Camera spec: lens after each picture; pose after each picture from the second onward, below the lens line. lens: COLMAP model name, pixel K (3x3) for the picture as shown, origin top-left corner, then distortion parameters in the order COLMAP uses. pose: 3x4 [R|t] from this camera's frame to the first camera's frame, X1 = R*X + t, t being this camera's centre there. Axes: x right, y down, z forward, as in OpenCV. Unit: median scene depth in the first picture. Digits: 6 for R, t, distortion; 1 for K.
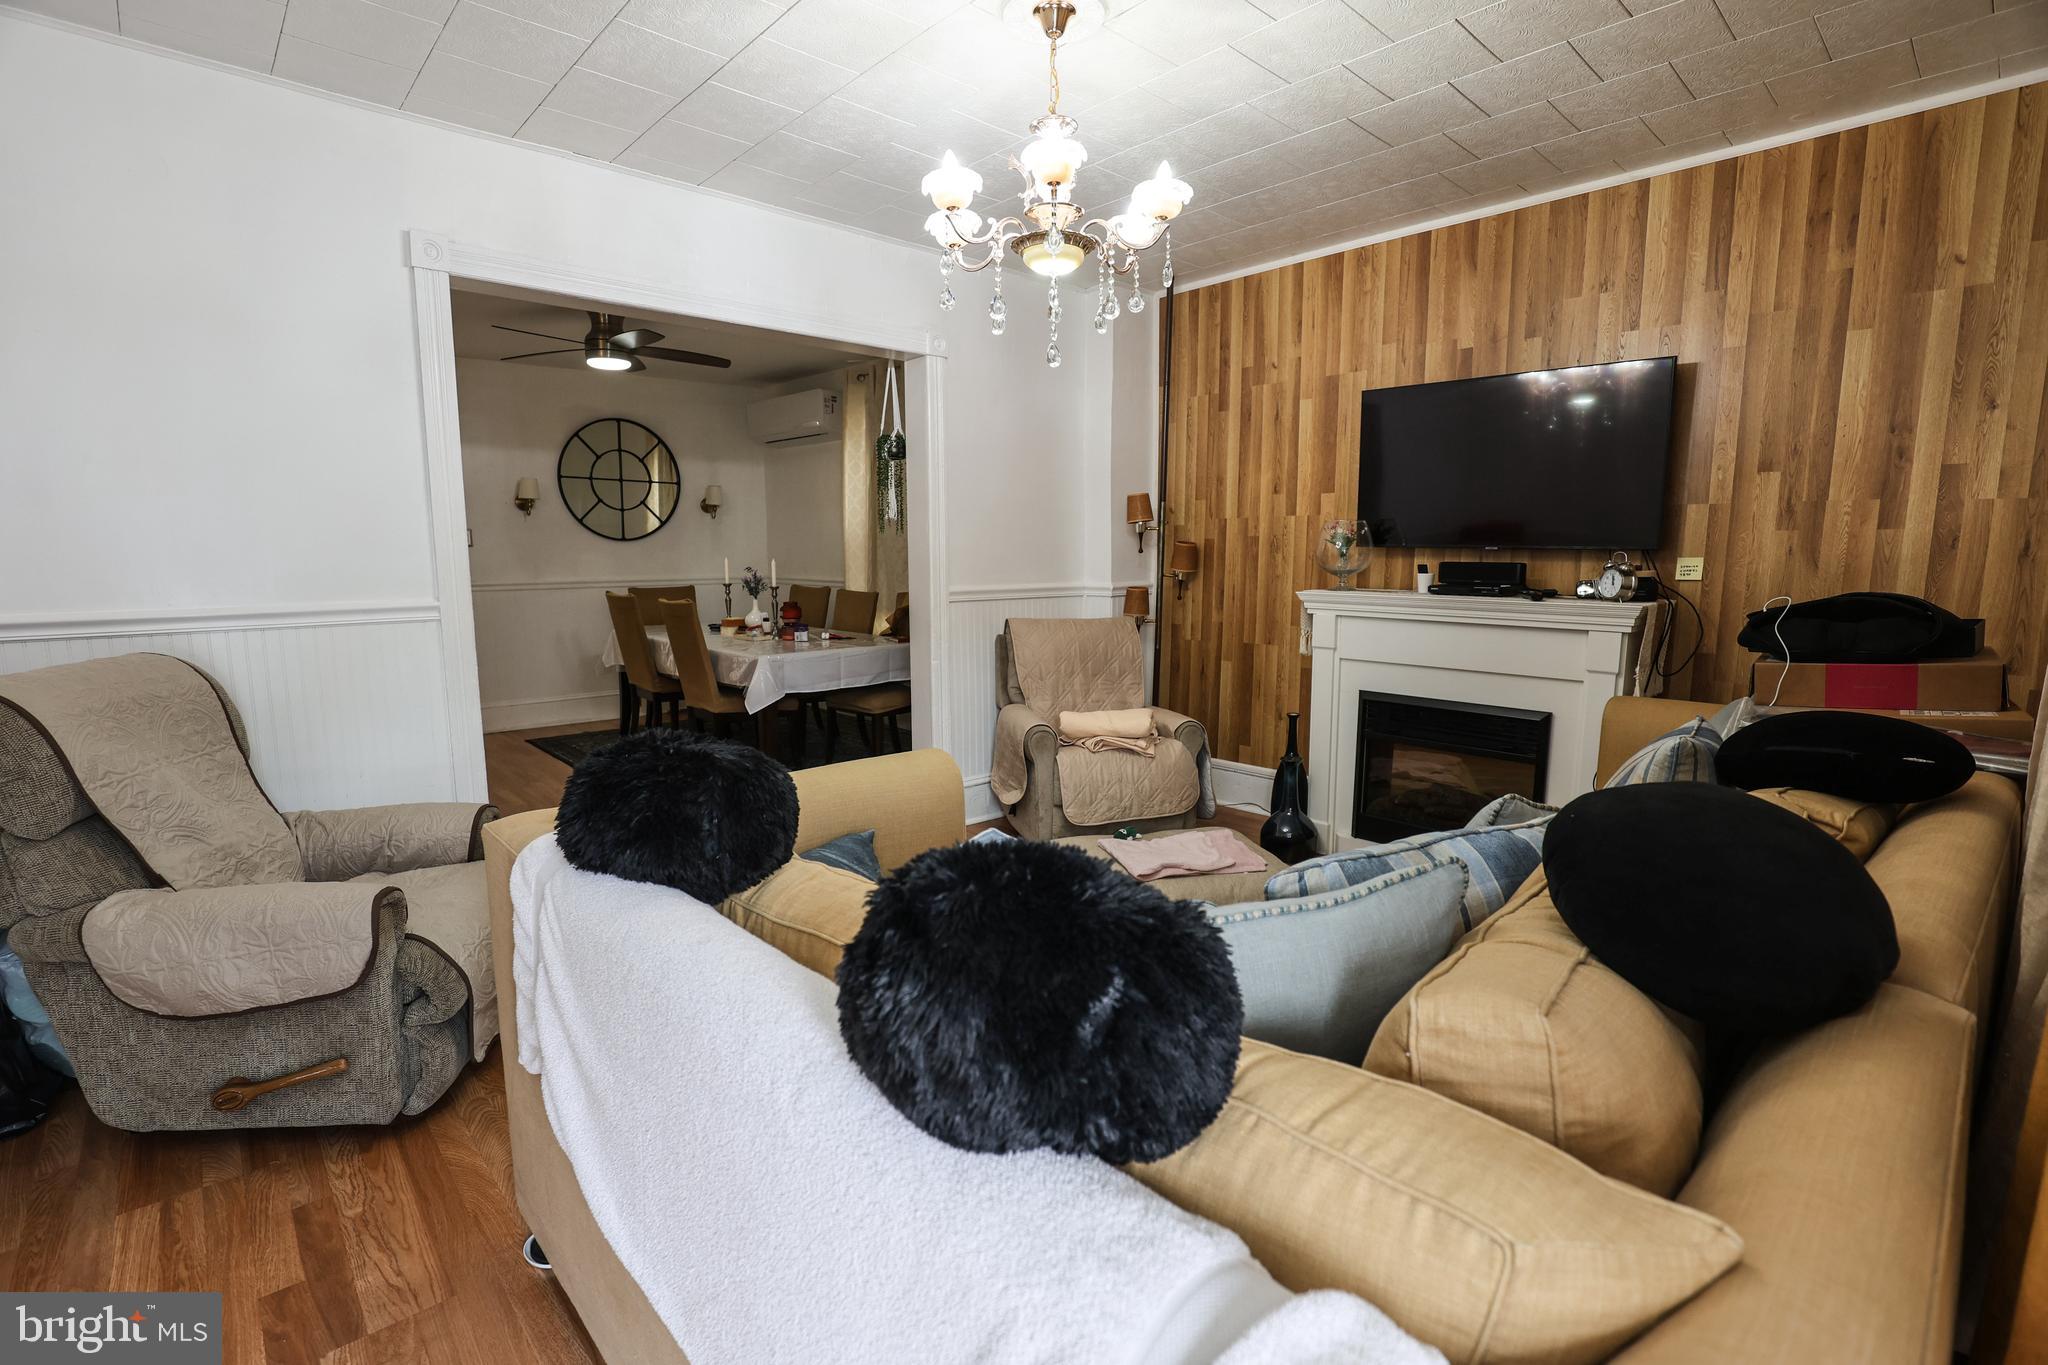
lens RADIAL K [[1004.4, 0, 1035.6], [0, 1004.4, 699.8], [0, 0, 1]] dist [-0.025261, 0.000182]
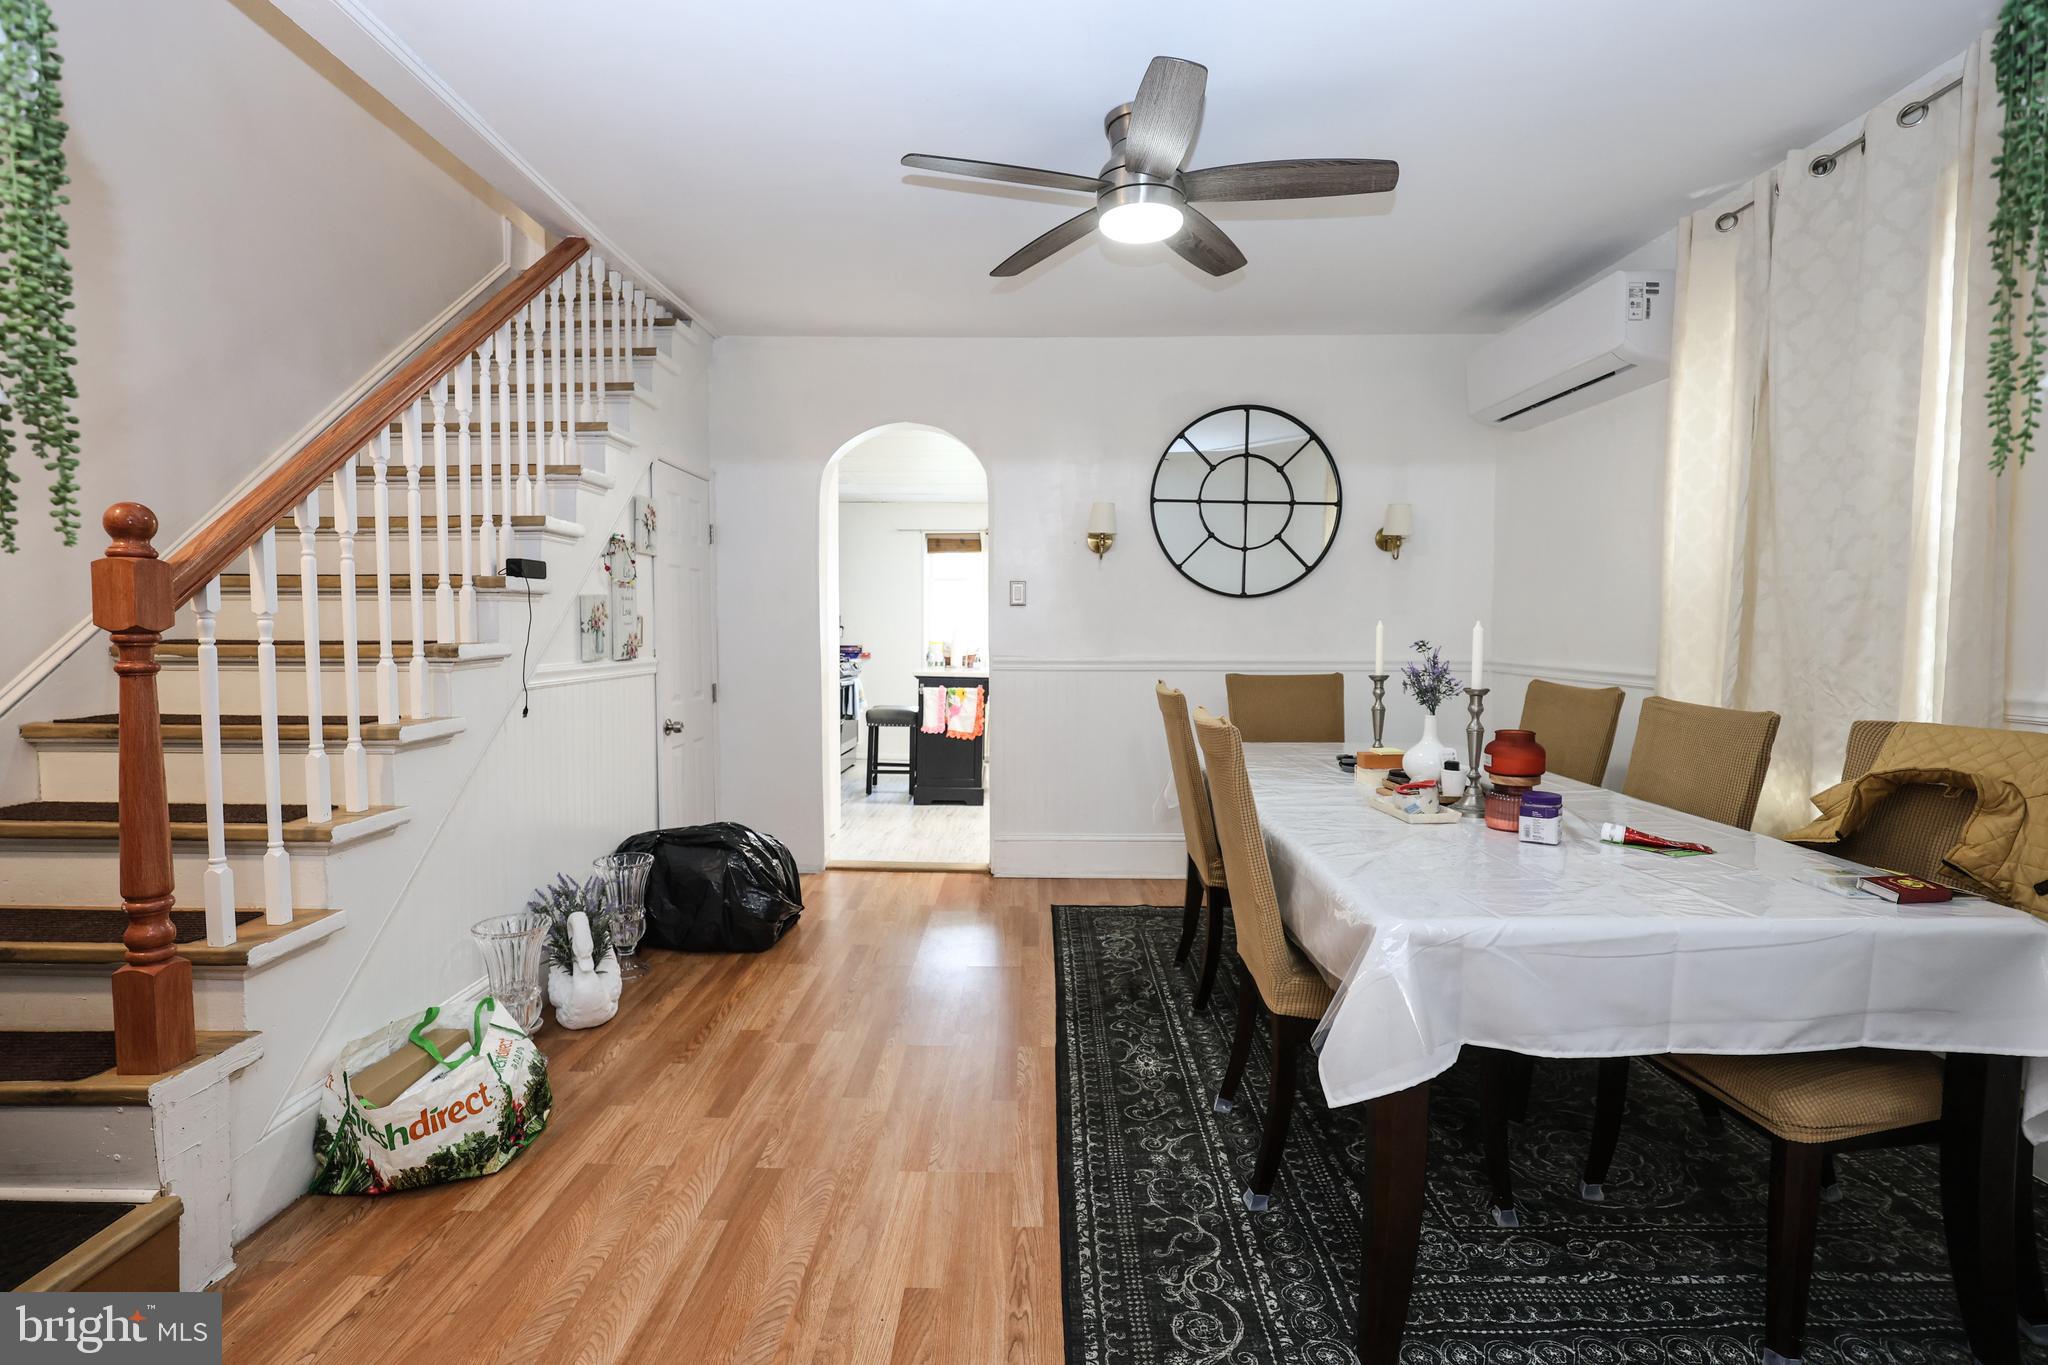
lens RADIAL K [[1028.3, 0, 983.9], [0, 1028.3, 689.6], [0, 0, 1]] dist [-0.030179, 0.001664]
pose [[0.738802, 0.041055, -0.672671, -0.108093], [-0.099847, 0.993795, -0.049009, -0.060294], [0.666485, 0.103372, 0.738317, 0.466852]]
